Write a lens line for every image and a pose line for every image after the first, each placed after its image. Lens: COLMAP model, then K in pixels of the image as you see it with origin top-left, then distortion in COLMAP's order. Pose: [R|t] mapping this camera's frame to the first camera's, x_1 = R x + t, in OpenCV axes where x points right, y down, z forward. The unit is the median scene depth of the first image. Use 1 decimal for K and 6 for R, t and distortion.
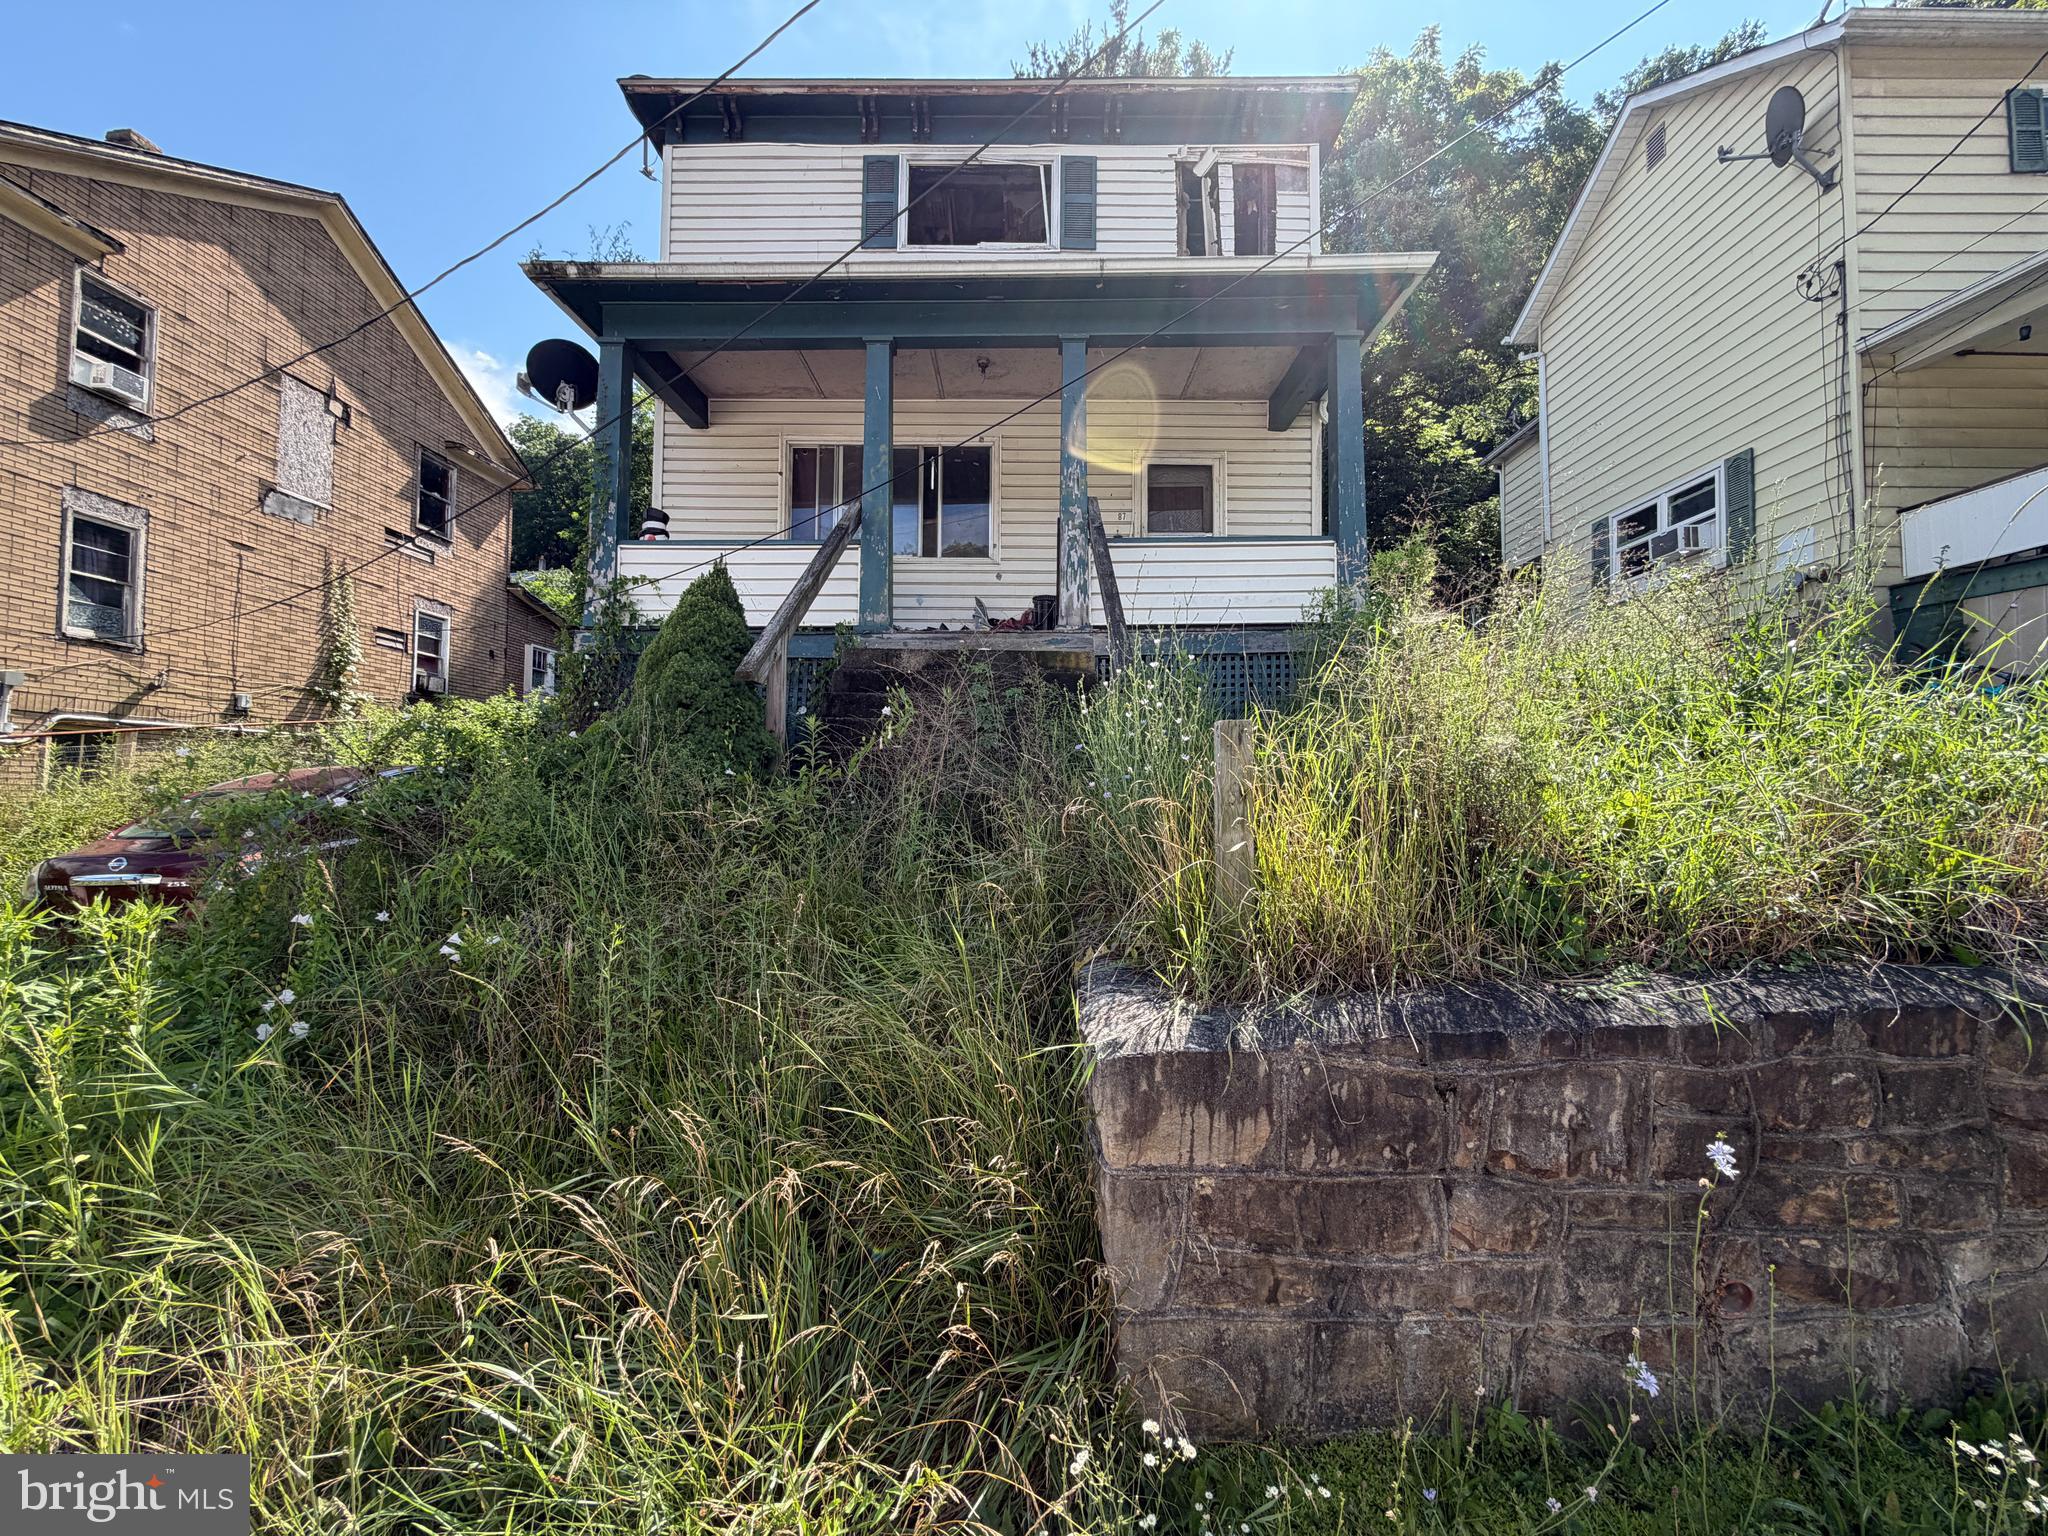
lens RADIAL K [[819.6, 0, 1024.2], [0, 819.6, 772.0], [0, 0, 1]] dist [-0.000612, -0.000265]
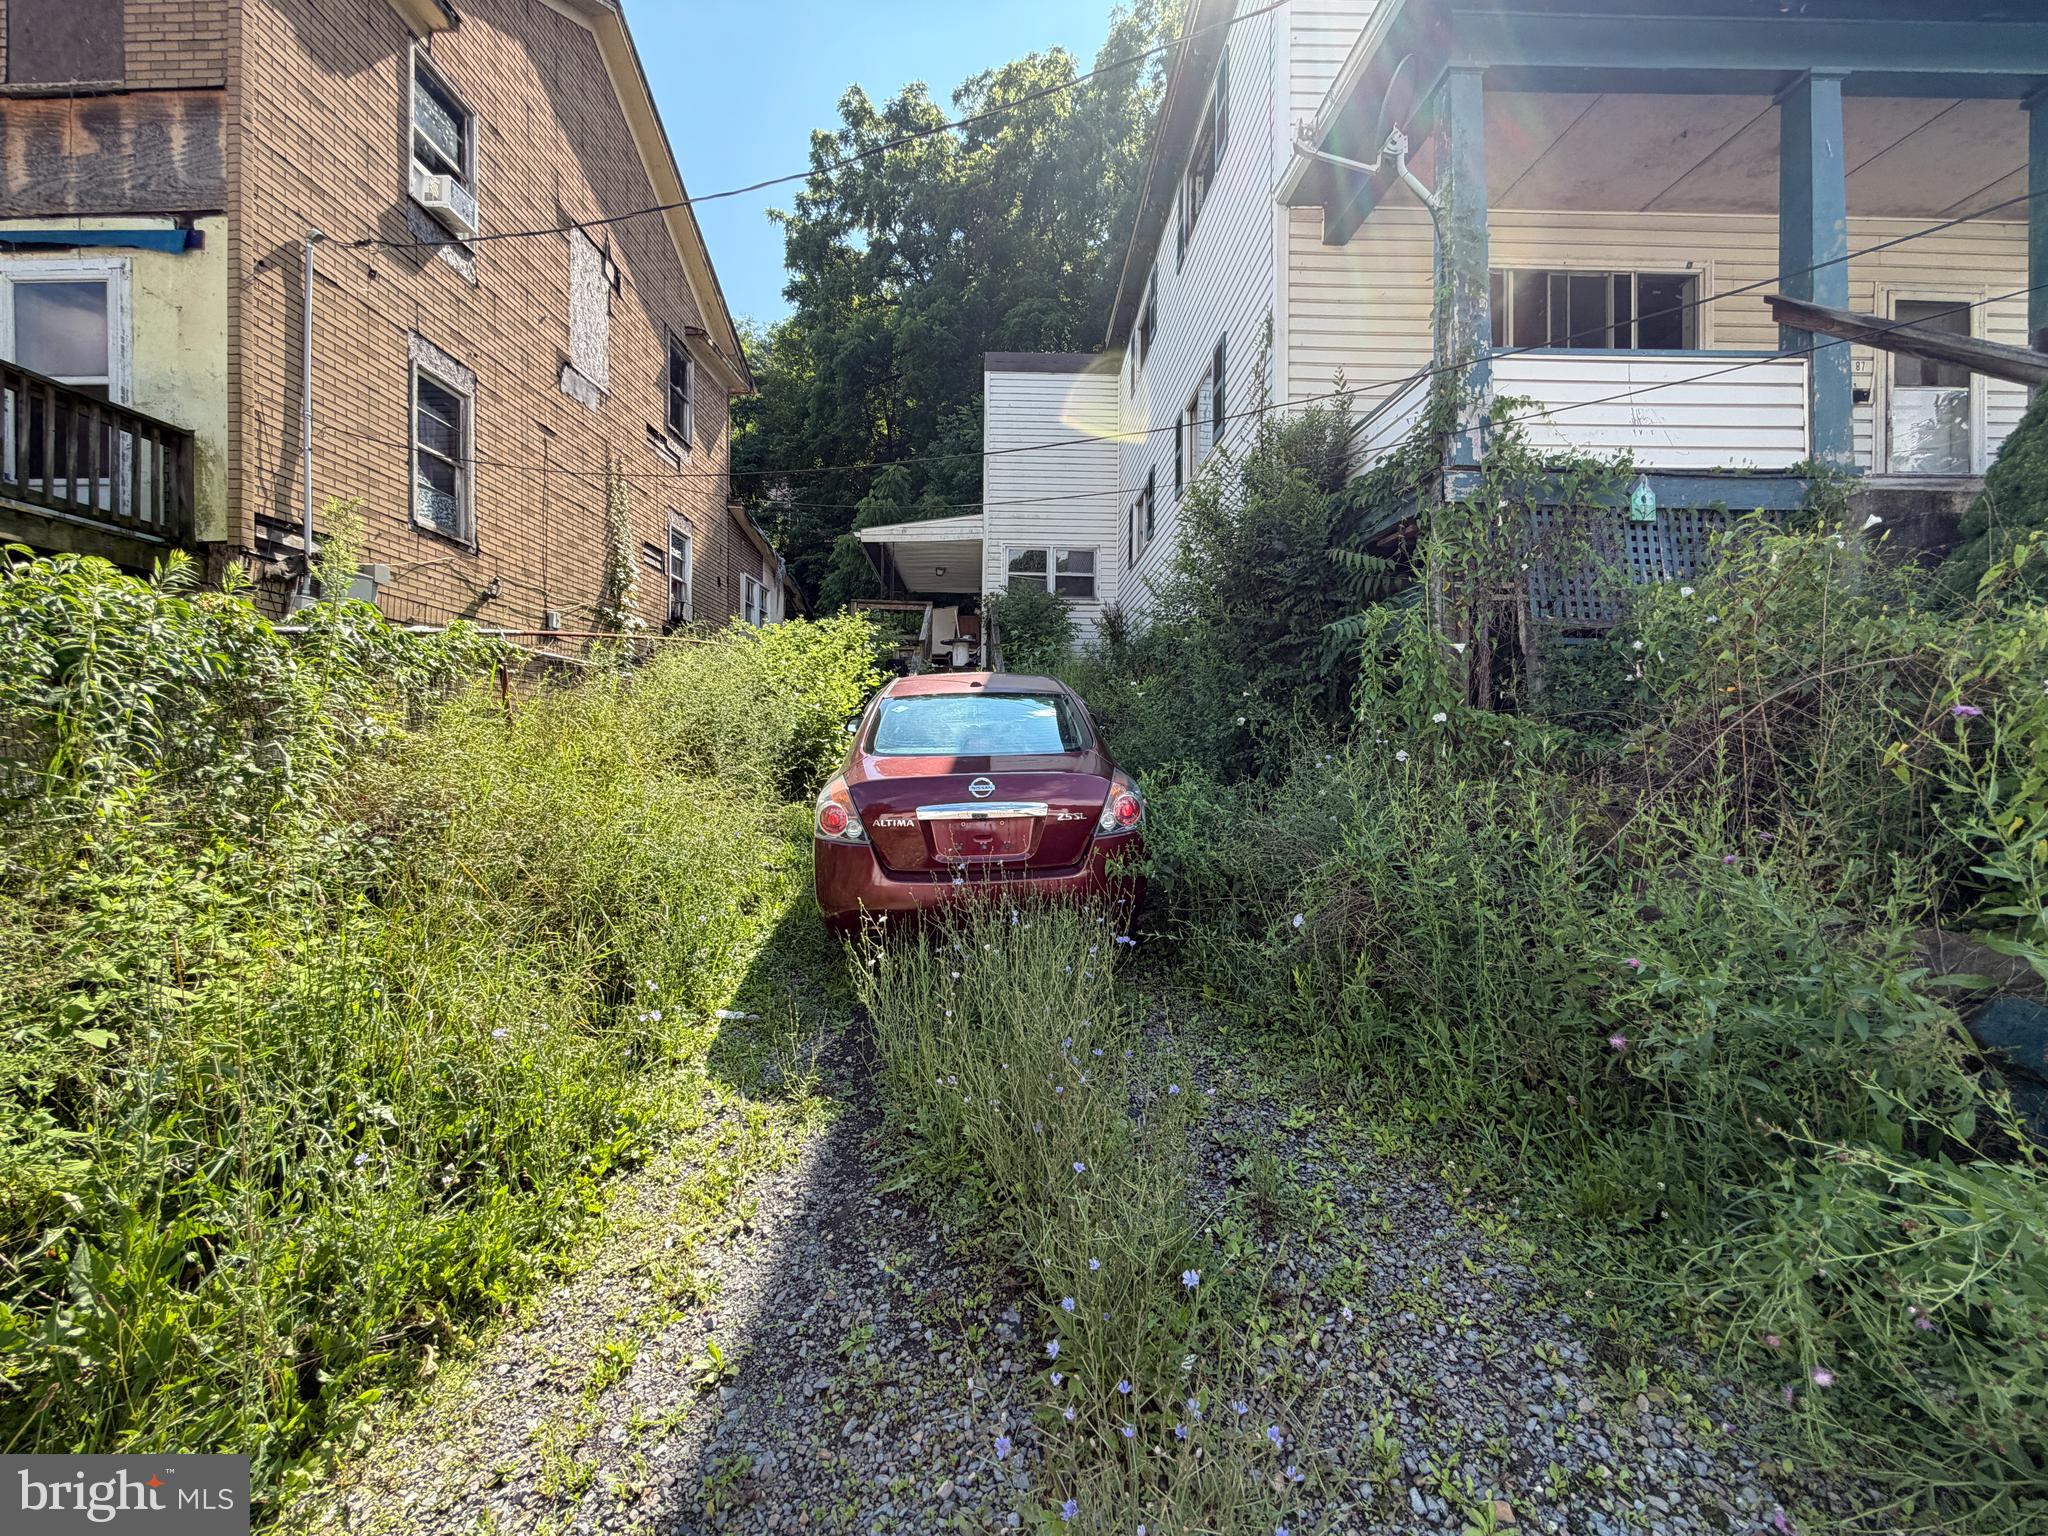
lens RADIAL K [[817.2, 0, 1027.2], [0, 817.2, 772.9], [0, 0, 1]] dist [-0.001035, -0.000327]
pose [[0.999389, -0.004955, 0.034593, -0.710490], [0.003375, 0.998955, 0.045582, 0.045396], [-0.034783, -0.045437, 0.998361, 0.210946]]
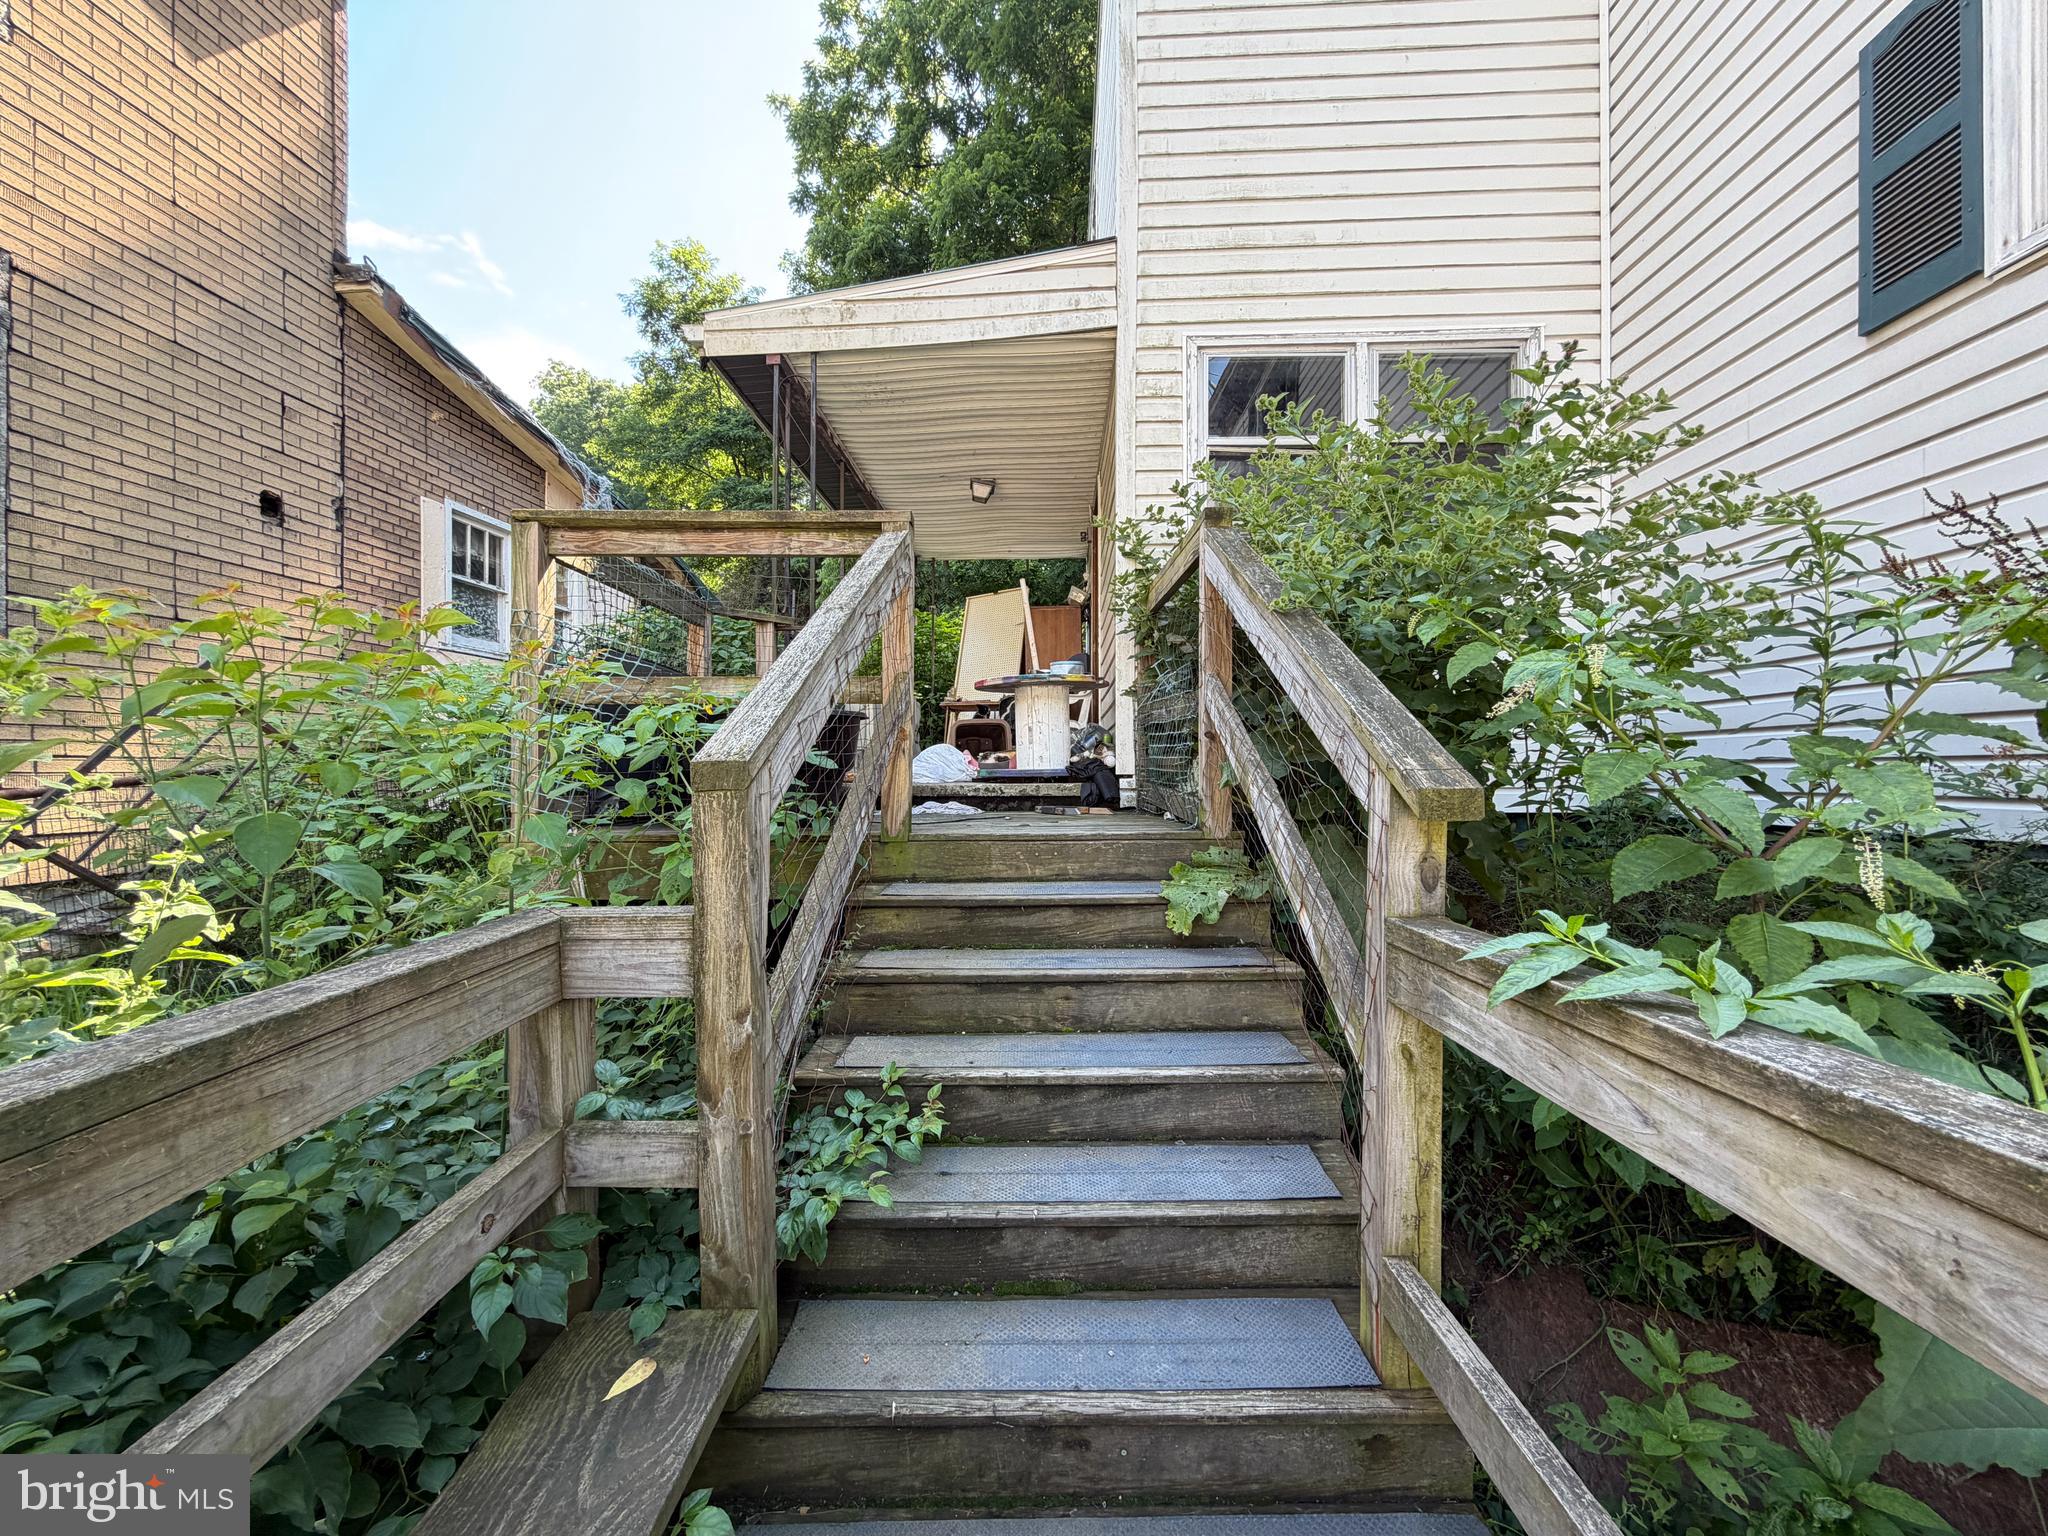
lens RADIAL K [[819.6, 0, 1024.2], [0, 819.6, 772.0], [0, 0, 1]] dist [-0.000612, -0.000265]
pose [[0.998773, -0.013468, -0.047666, -0.785795], [0.015016, 0.999366, 0.032272, -0.117244], [0.047201, -0.032948, 0.998342, 1.514582]]
